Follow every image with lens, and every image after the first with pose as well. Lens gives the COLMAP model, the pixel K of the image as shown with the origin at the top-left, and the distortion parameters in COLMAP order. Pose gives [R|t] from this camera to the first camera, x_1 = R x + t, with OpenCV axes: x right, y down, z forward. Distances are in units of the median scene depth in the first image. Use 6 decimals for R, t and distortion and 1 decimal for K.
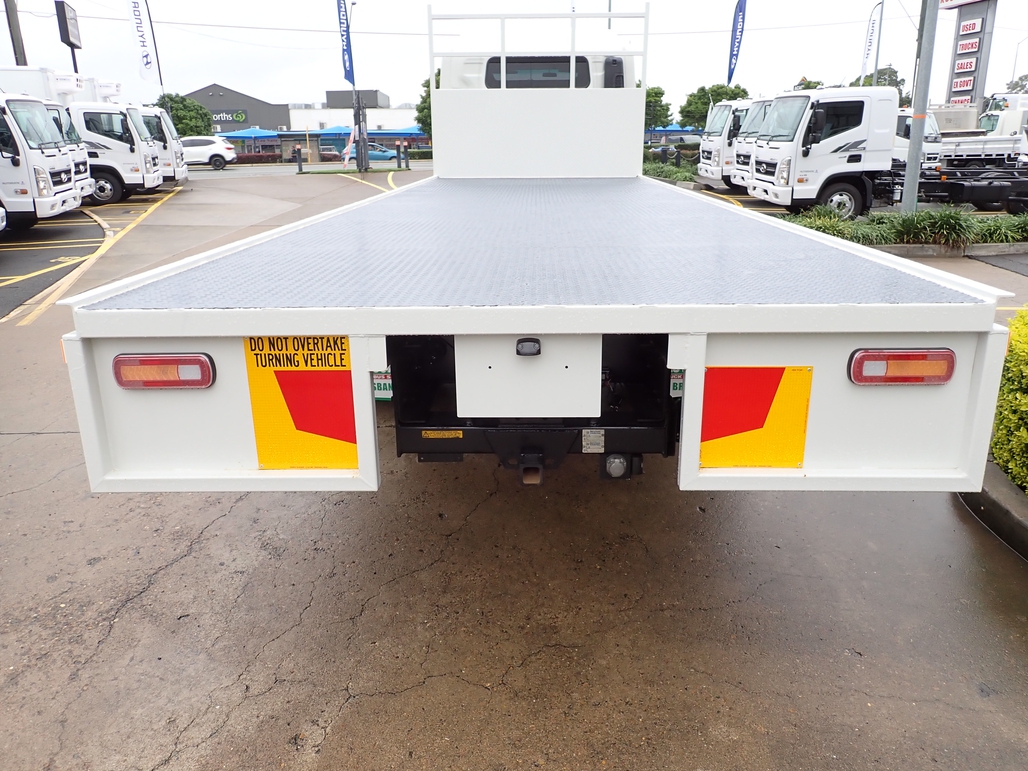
lens RADIAL K [[763.4, 0, 515.4], [0, 763.4, 377.2], [0, 0, 1]] dist [0.006351, -0.006903]
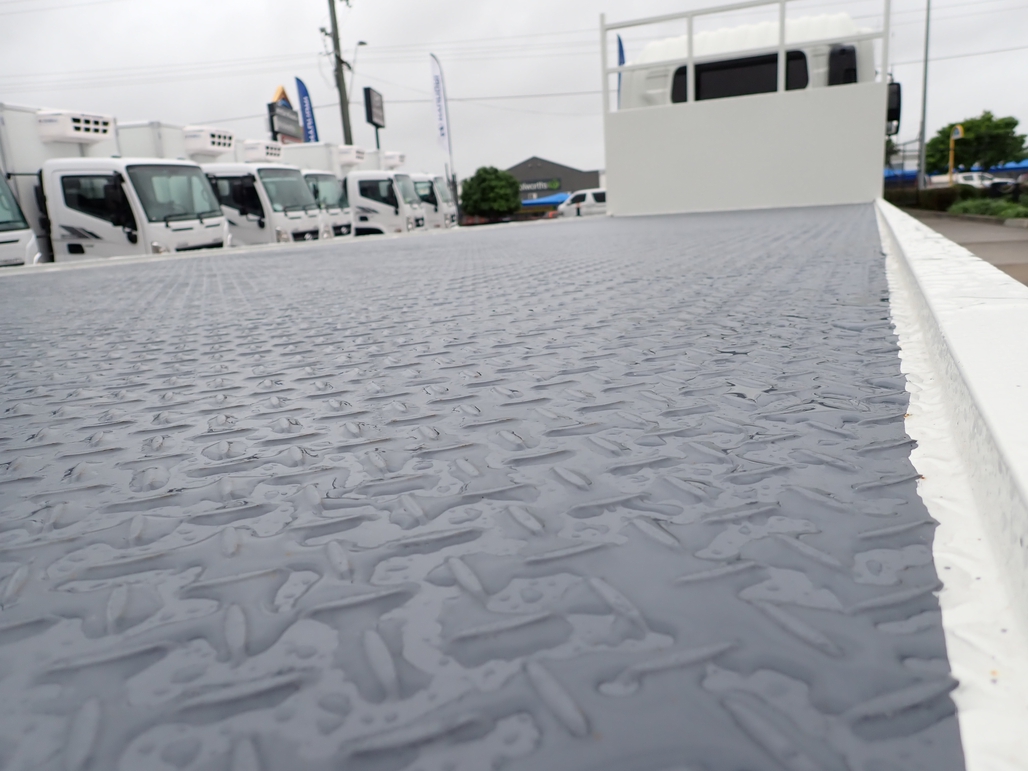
lens RADIAL K [[763.4, 0, 515.4], [0, 763.4, 377.2], [0, 0, 1]] dist [0.006351, -0.006903]
pose [[0.921623, 0.032999, -0.386681, 0.132818], [-0.061819, 0.996139, -0.062331, -0.027898], [0.383131, 0.081350, 0.920105, 0.212224]]
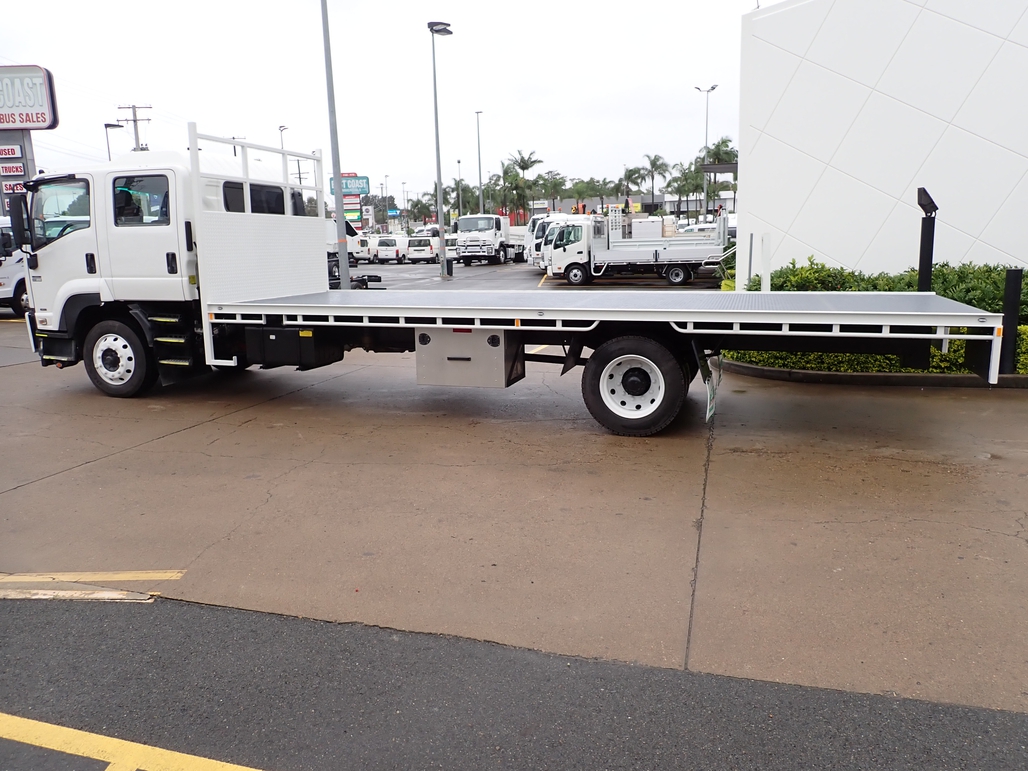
lens RADIAL K [[763.4, 0, 515.4], [0, 763.4, 377.2], [0, 0, 1]] dist [0.006351, -0.006903]
pose [[0.274182, -0.163218, 0.947726, -0.891648], [0.294590, 0.952370, 0.078792, -0.147373], [-0.915446, 0.257587, 0.309205, 0.421996]]
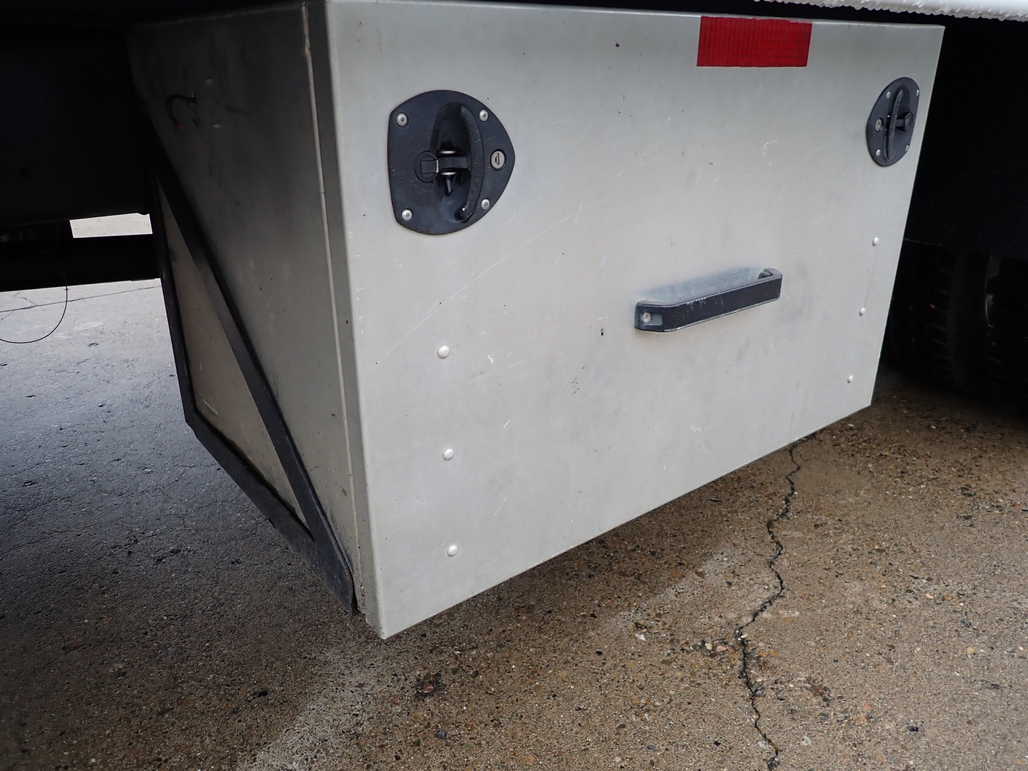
lens RADIAL K [[763.4, 0, 515.4], [0, 763.4, 377.2], [0, 0, 1]] dist [0.006351, -0.006903]
pose [[-0.635299, -0.295384, 0.713543, -0.164081], [0.226140, 0.812303, 0.537610, -0.173135], [-0.738414, 0.502904, -0.449257, 0.810580]]
